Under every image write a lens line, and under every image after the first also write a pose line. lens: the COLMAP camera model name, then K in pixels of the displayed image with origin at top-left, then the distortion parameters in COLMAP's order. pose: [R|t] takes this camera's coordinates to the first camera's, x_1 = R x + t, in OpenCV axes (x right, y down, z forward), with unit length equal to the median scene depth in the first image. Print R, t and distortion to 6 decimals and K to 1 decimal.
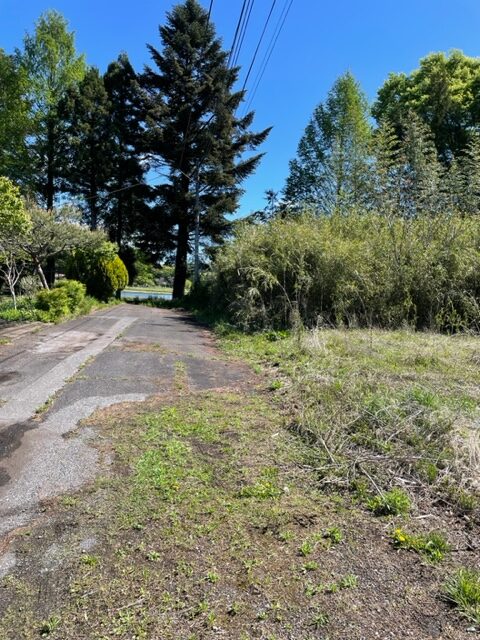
lens RADIAL K [[476.4, 0, 239.4], [0, 476.4, 320.2], [0, 0, 1]] dist [0.073146, -0.105428]
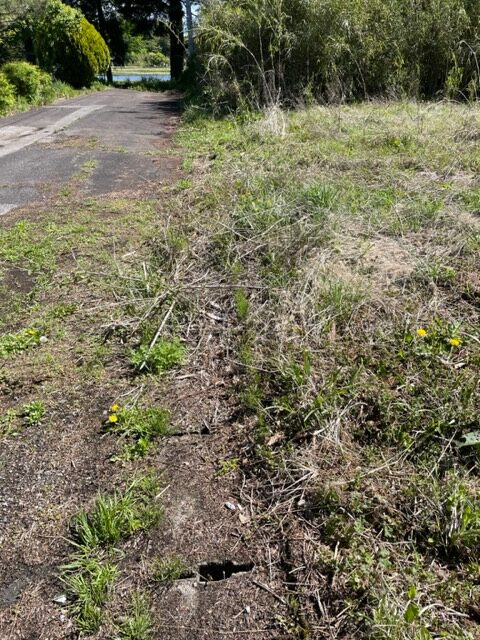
lens RADIAL K [[476.4, 0, 239.4], [0, 476.4, 320.2], [0, 0, 1]] dist [0.073146, -0.105428]
pose [[0.997053, -0.032249, -0.069611, 0.081619], [0.058039, 0.910455, 0.409515, 0.006523], [0.050172, -0.412348, 0.909644, 0.061475]]
